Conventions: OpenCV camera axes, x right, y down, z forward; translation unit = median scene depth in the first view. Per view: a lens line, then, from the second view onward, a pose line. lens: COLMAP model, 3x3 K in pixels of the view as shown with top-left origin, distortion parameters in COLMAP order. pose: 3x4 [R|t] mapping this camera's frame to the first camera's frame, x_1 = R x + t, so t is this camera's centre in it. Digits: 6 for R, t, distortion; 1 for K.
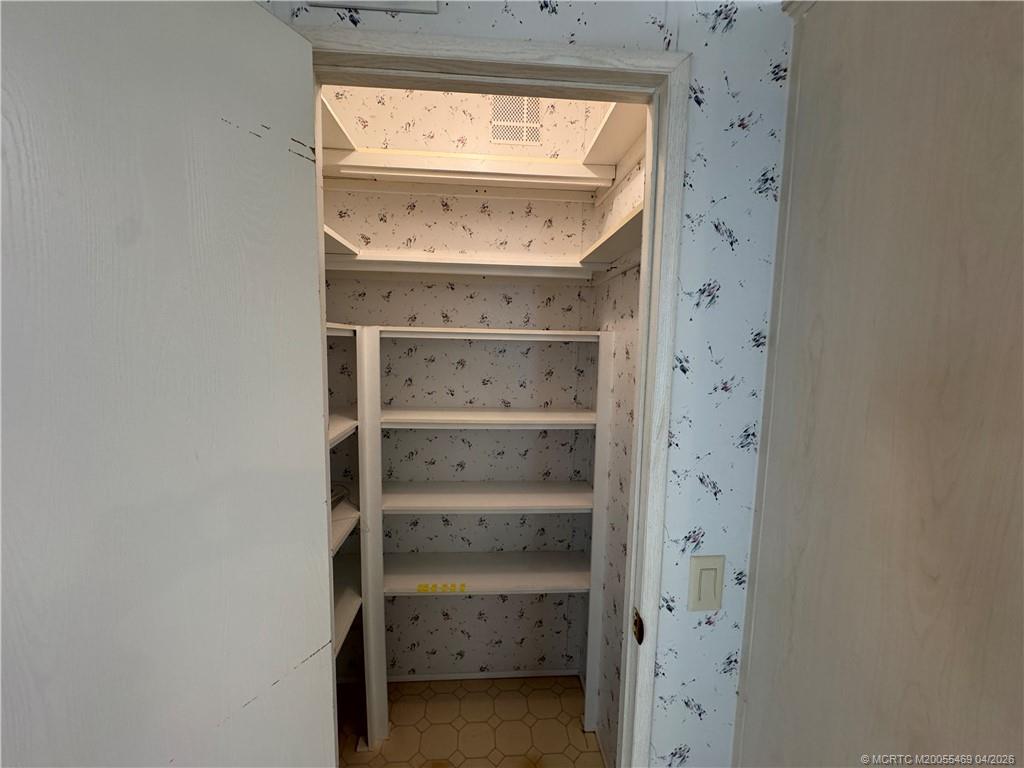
lens RADIAL K [[411.0, 0, 512.5], [0, 411.0, 384.9], [0, 0, 1]] dist [-0.003732, 0.000604]
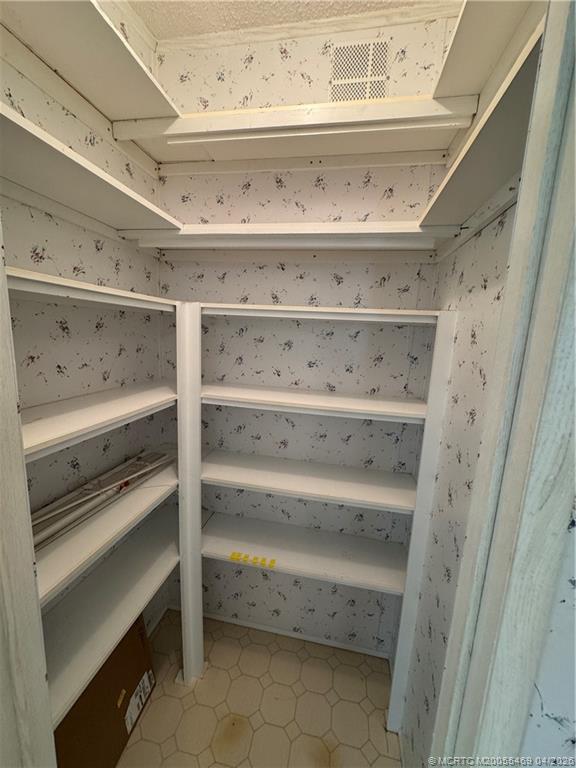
lens RADIAL K [[308.3, 0, 287.3], [0, 308.3, 384.8], [0, 0, 1]] dist [-0.003732, 0.000604]
pose [[0.965348, 0.070187, -0.251350, 0.074171], [-0.056277, 0.996481, 0.062116, -0.001095], [0.254825, -0.045819, 0.965901, 0.276621]]
